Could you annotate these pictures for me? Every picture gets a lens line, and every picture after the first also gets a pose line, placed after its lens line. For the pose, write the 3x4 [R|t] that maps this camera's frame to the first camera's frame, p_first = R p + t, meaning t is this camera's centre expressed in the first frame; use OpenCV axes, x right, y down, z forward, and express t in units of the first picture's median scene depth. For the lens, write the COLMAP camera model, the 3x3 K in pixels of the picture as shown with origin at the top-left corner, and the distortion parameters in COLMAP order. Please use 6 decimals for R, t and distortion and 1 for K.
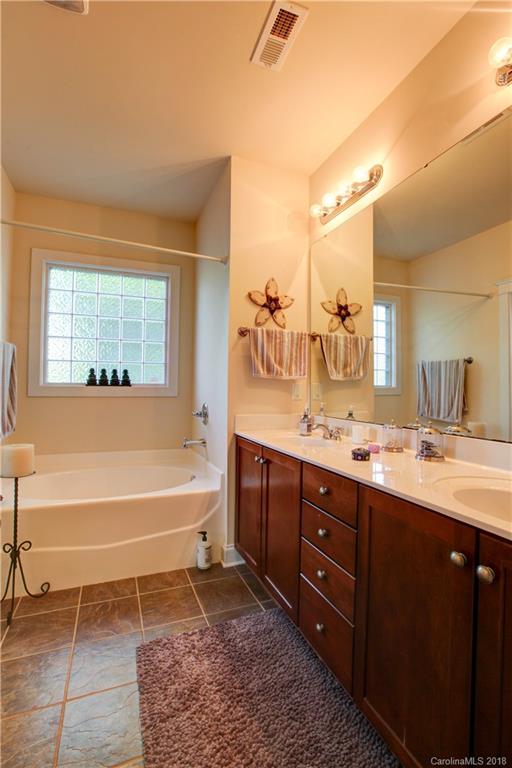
lens RADIAL K [[348.0, 0, 254.4], [0, 348.0, 384.3], [0, 0, 1]] dist [-0.052299, 0.016431]
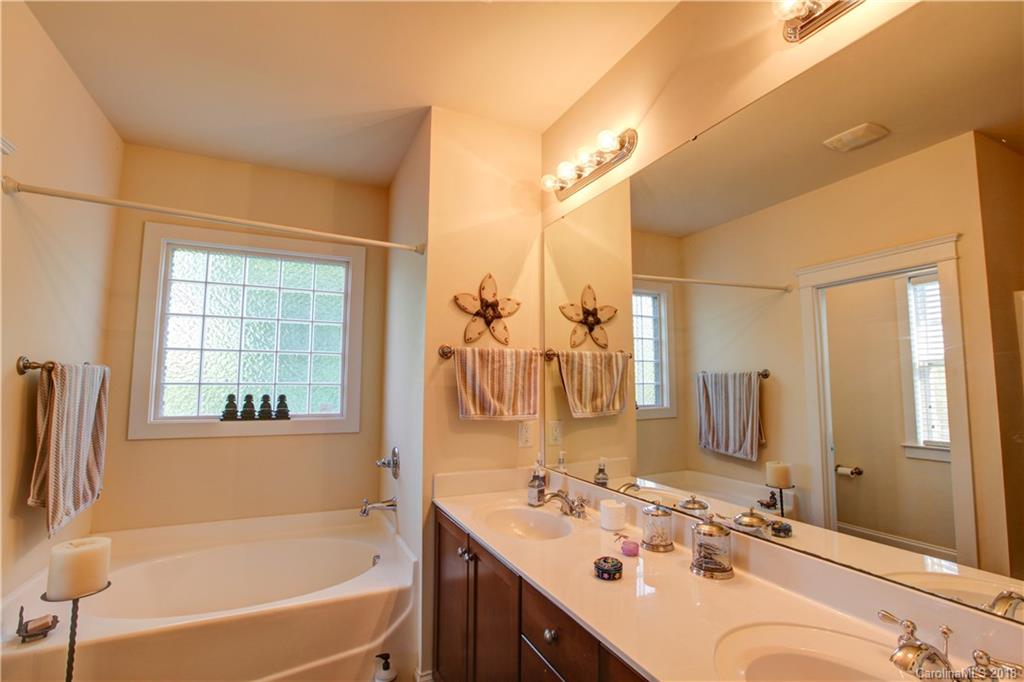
lens RADIAL K [[464.0, 0, 516.9], [0, 464.0, 342.7], [0, 0, 1]] dist [-0.052299, 0.016431]
pose [[0.998023, -0.000829, 0.062838, 0.045499], [0.005671, 0.997021, -0.076918, -0.089467], [-0.062587, 0.077123, 0.995055, 0.064357]]
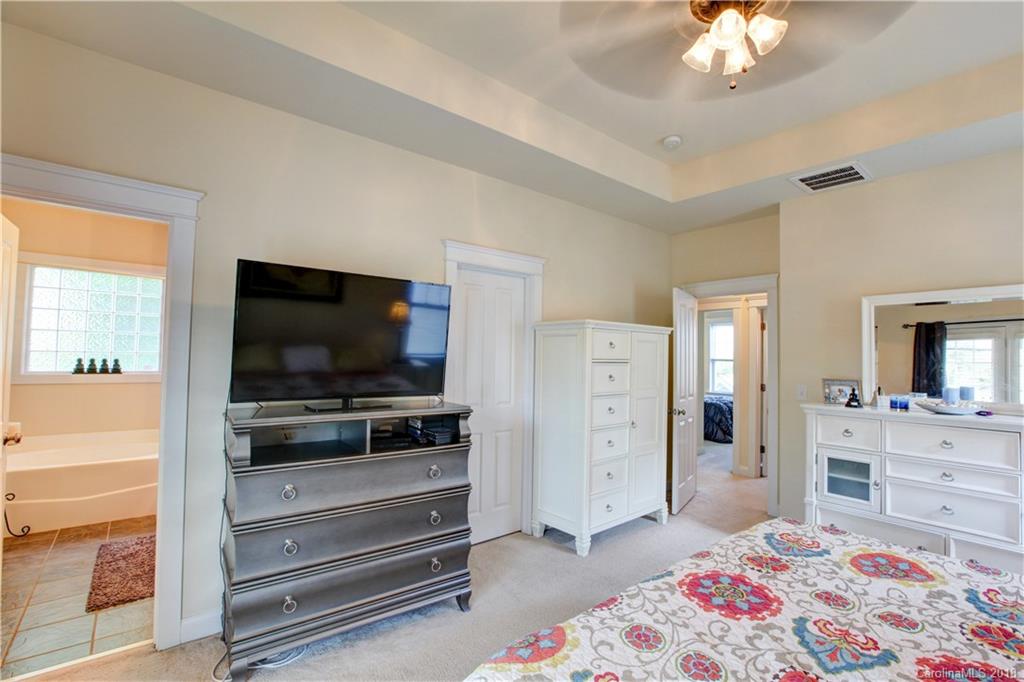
lens RADIAL K [[464.0, 0, 516.4], [0, 464.0, 344.2], [0, 0, 1]] dist [-0.052299, 0.016431]
pose [[0.952890, 0.019331, 0.302701, 0.518679], [-0.016202, 0.999786, -0.012843, -0.113413], [-0.302884, 0.007334, 0.952999, -0.965247]]
